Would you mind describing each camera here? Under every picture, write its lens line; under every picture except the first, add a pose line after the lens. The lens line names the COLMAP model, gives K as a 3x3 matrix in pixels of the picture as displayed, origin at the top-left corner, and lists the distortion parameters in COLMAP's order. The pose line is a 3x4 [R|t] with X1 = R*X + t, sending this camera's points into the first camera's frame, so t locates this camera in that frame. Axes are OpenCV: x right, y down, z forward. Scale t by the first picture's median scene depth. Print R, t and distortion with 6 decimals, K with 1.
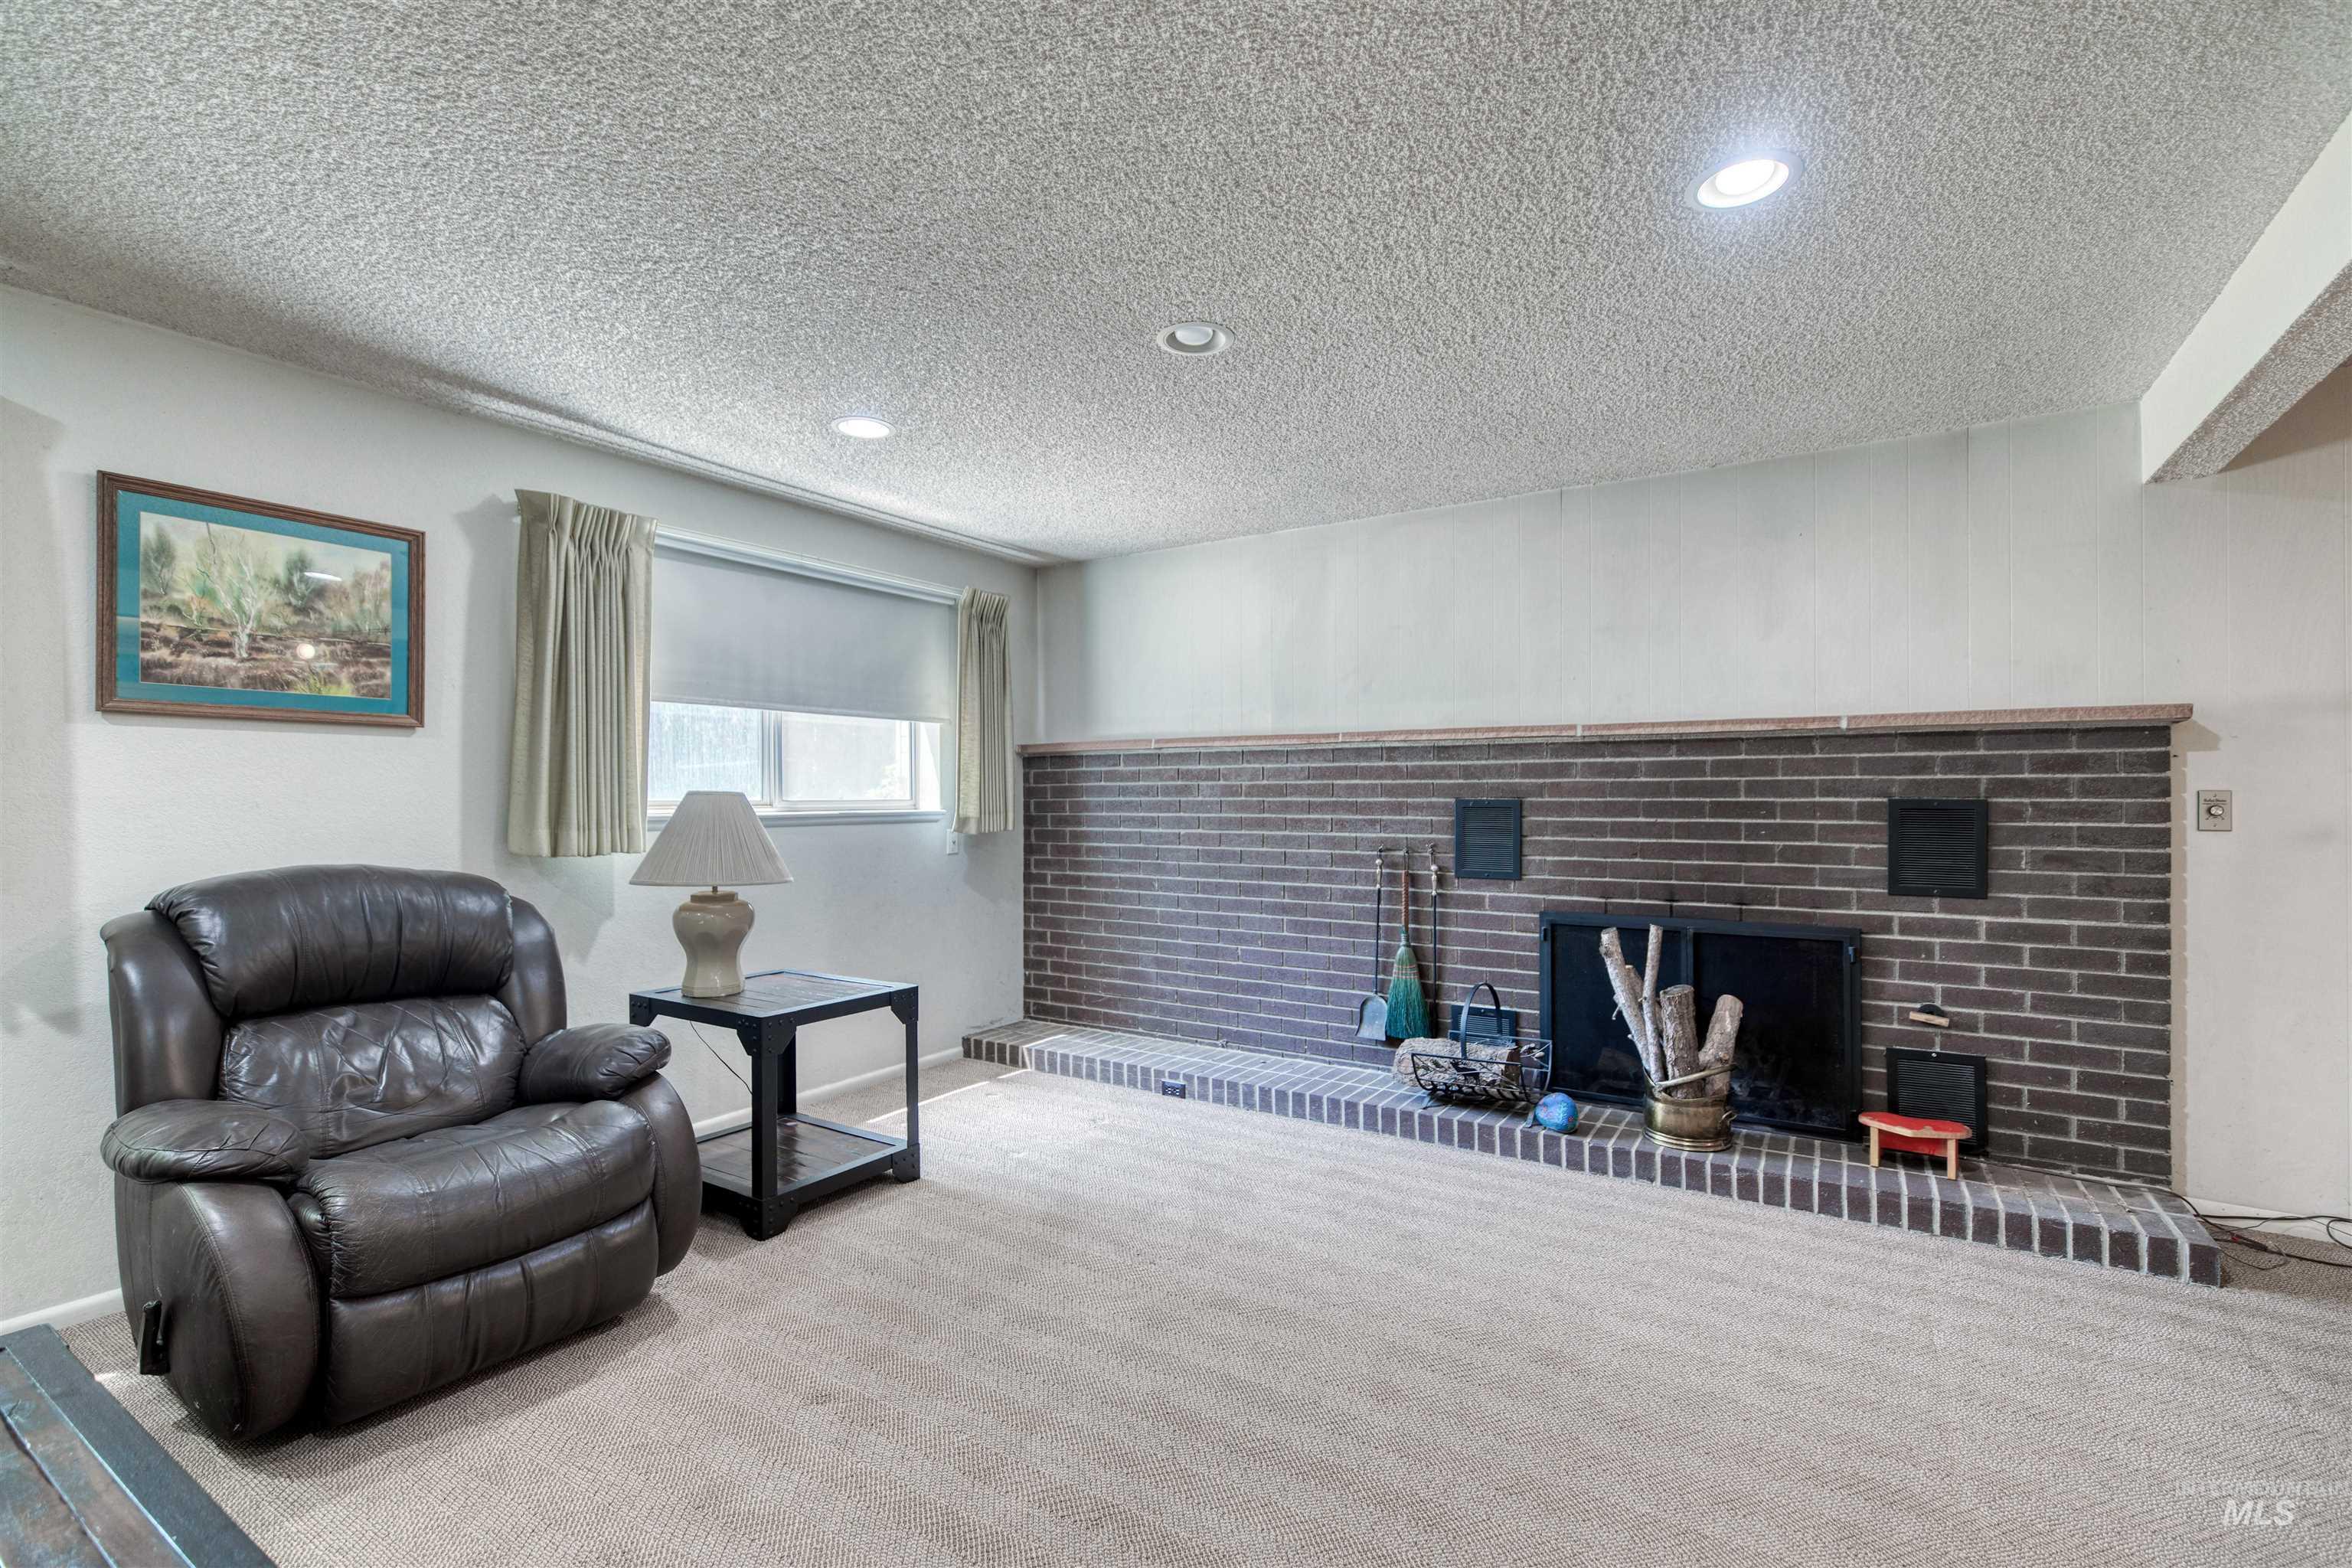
lens RADIAL K [[1064.1, 0, 1171.1], [0, 1064.1, 793.4], [0, 0, 1]] dist [0.006191, -0.000646]
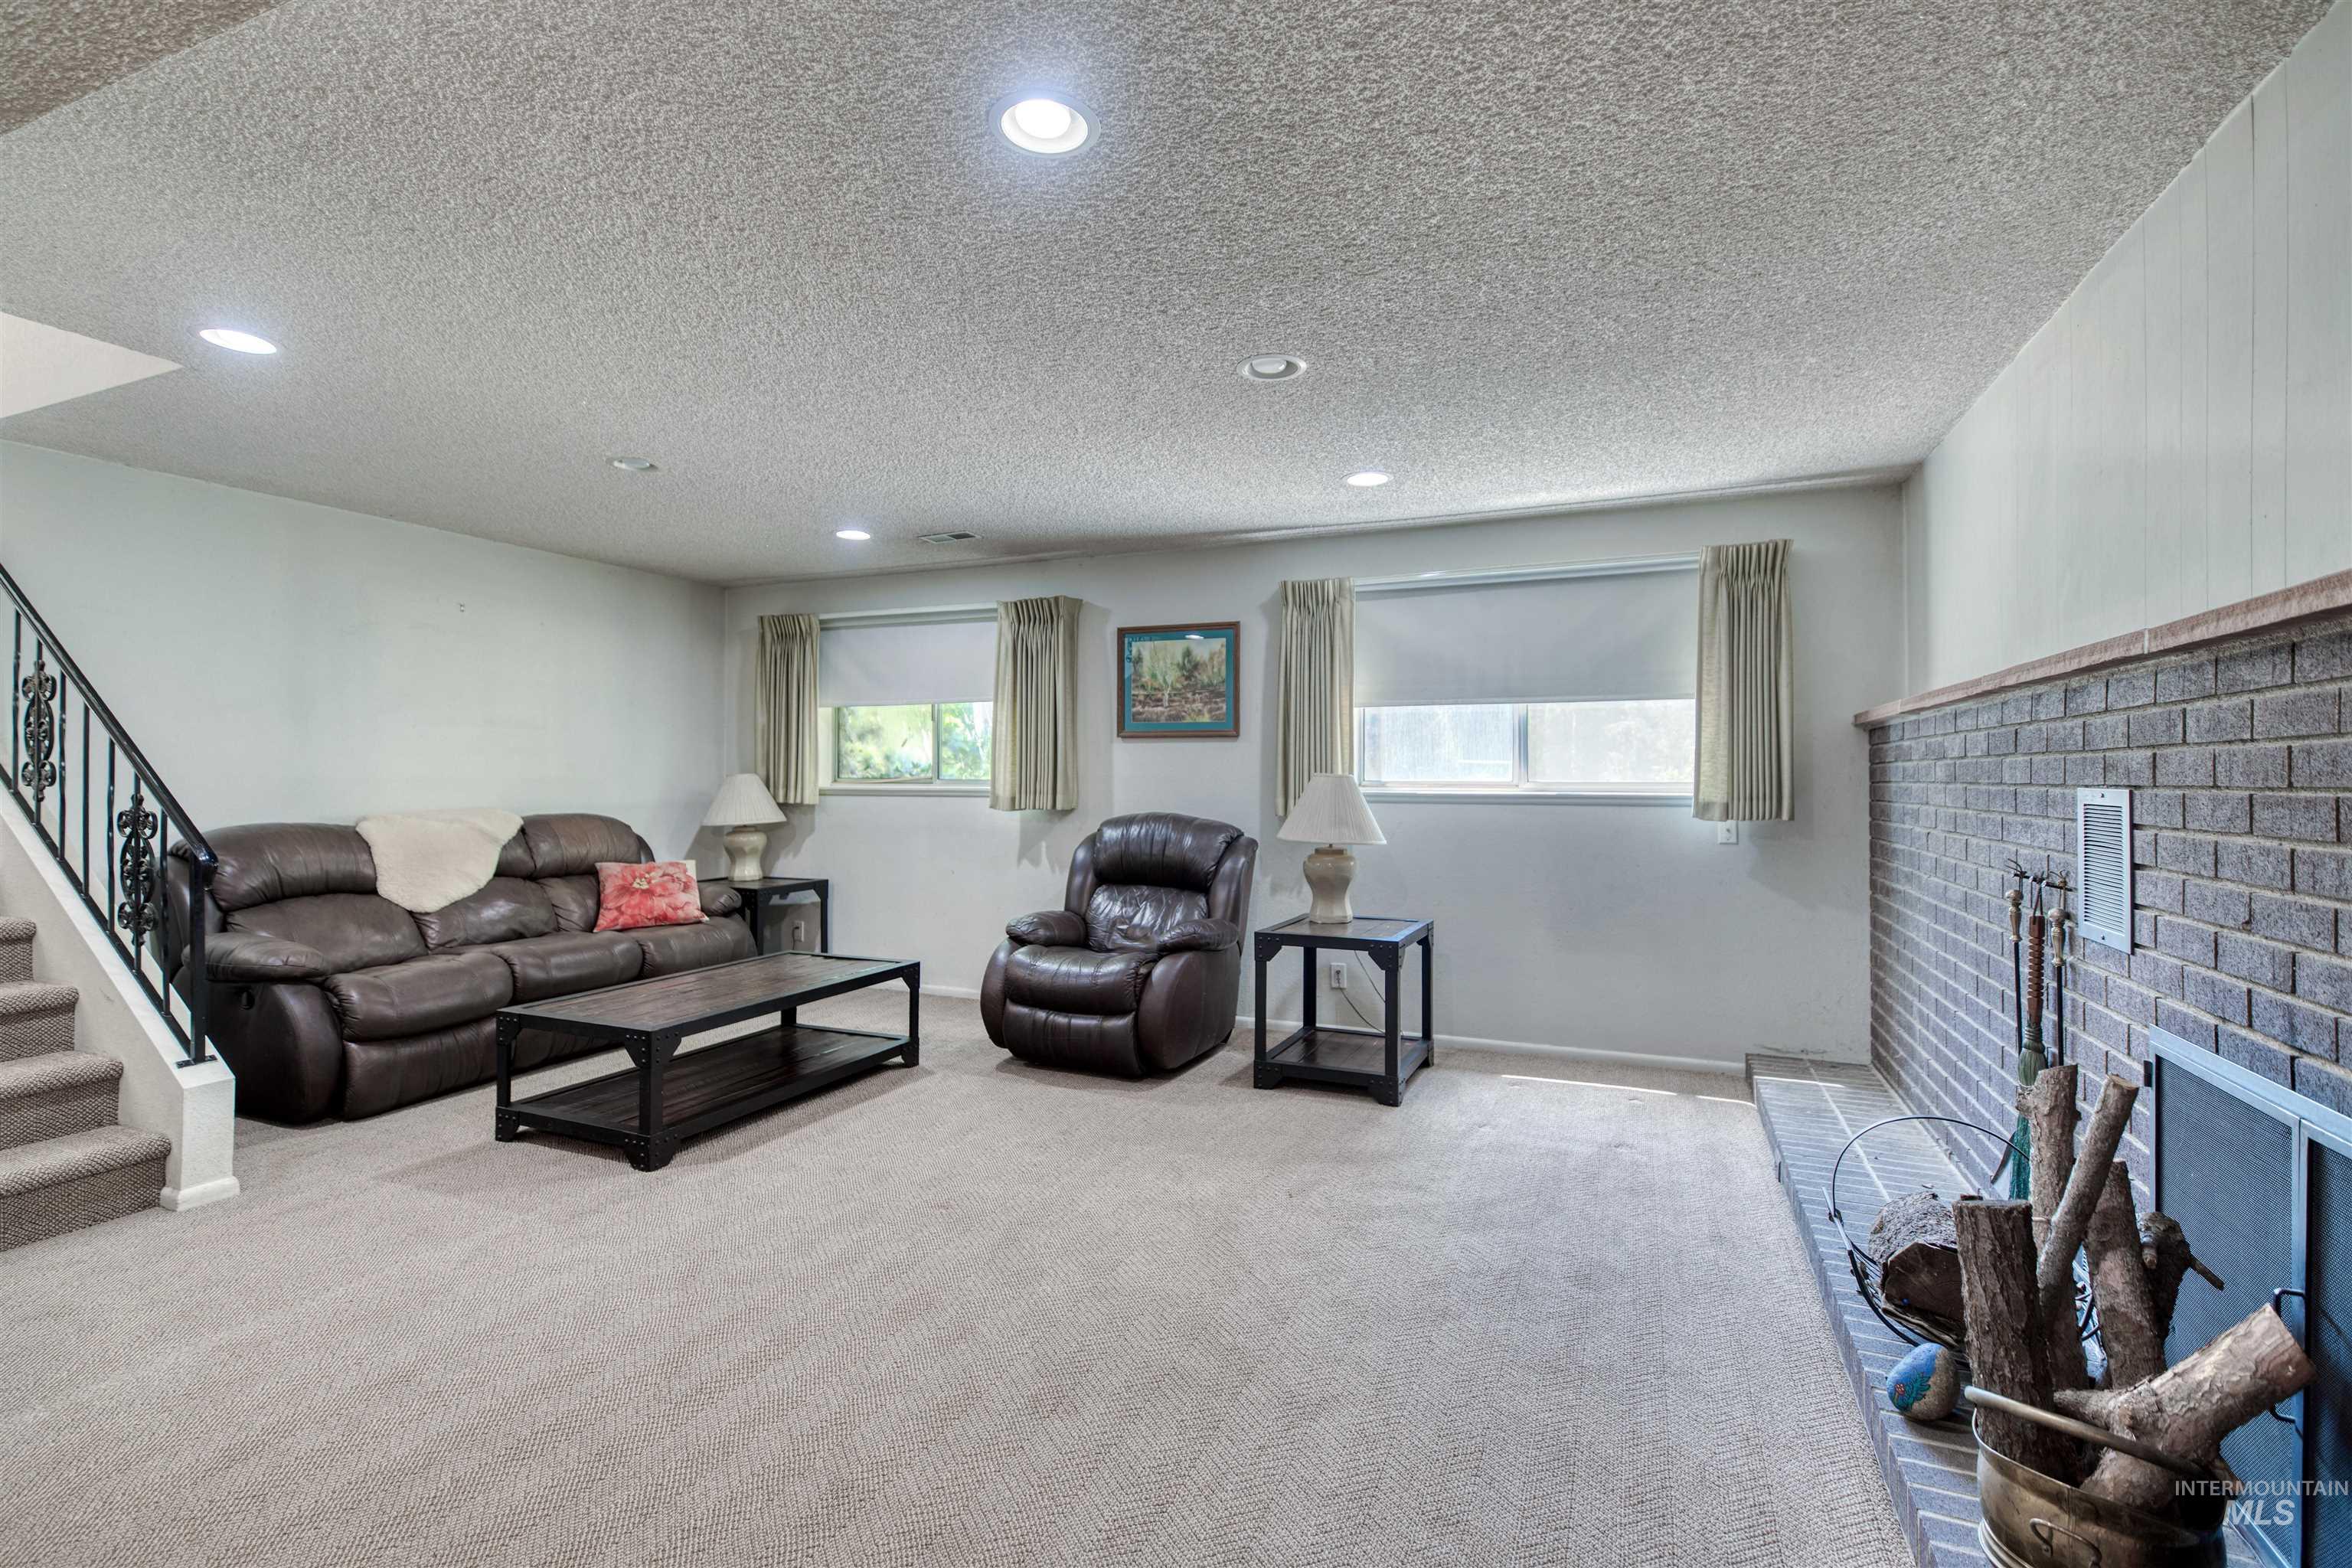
lens RADIAL K [[1064.1, 0, 1171.8], [0, 1064.1, 773.5], [0, 0, 1]] dist [0.006191, -0.000646]
pose [[0.157461, 0.001813, -0.987524, 0.980621], [-0.000137, 0.999998, 0.001814, -0.005886], [0.987525, -0.000150, 0.157461, 0.643112]]
